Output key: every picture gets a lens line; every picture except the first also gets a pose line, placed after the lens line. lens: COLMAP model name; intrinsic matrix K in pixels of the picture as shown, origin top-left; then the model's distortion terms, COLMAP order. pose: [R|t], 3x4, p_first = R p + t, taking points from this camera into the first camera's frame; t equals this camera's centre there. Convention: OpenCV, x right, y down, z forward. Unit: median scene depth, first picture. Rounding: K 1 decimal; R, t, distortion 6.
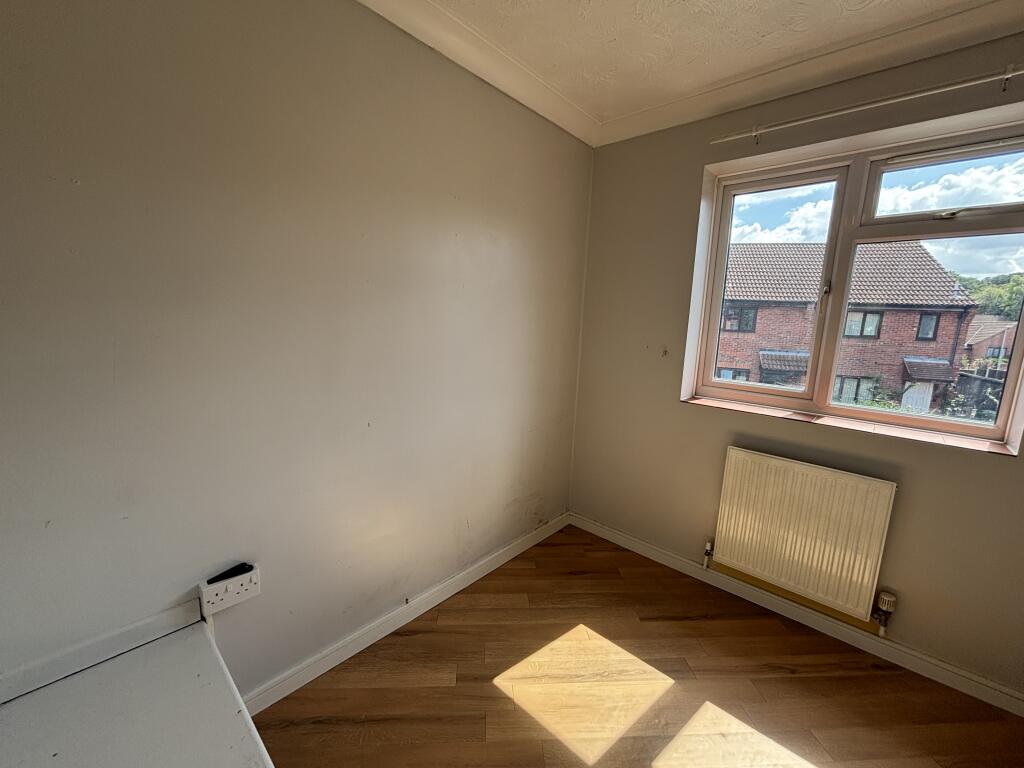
lens RADIAL K [[412.8, 0, 508.2], [0, 412.8, 383.3], [0, 0, 1]] dist [-0.018468, -0.000343]
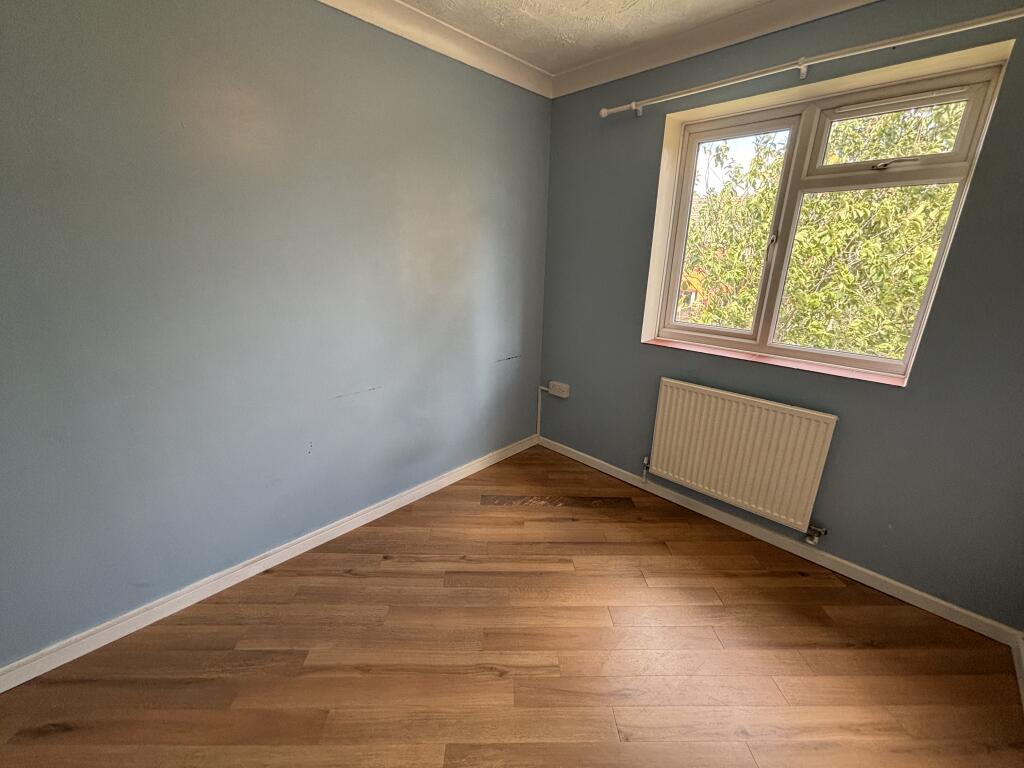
lens RADIAL K [[412.8, 0, 509.8], [0, 412.8, 393.7], [0, 0, 1]] dist [-0.018468, -0.000343]
pose [[0.999325, 0.002905, -0.036622, 0.104671], [0.003132, 0.986505, 0.163704, 0.001903], [0.036603, -0.163708, 0.985830, -0.143344]]
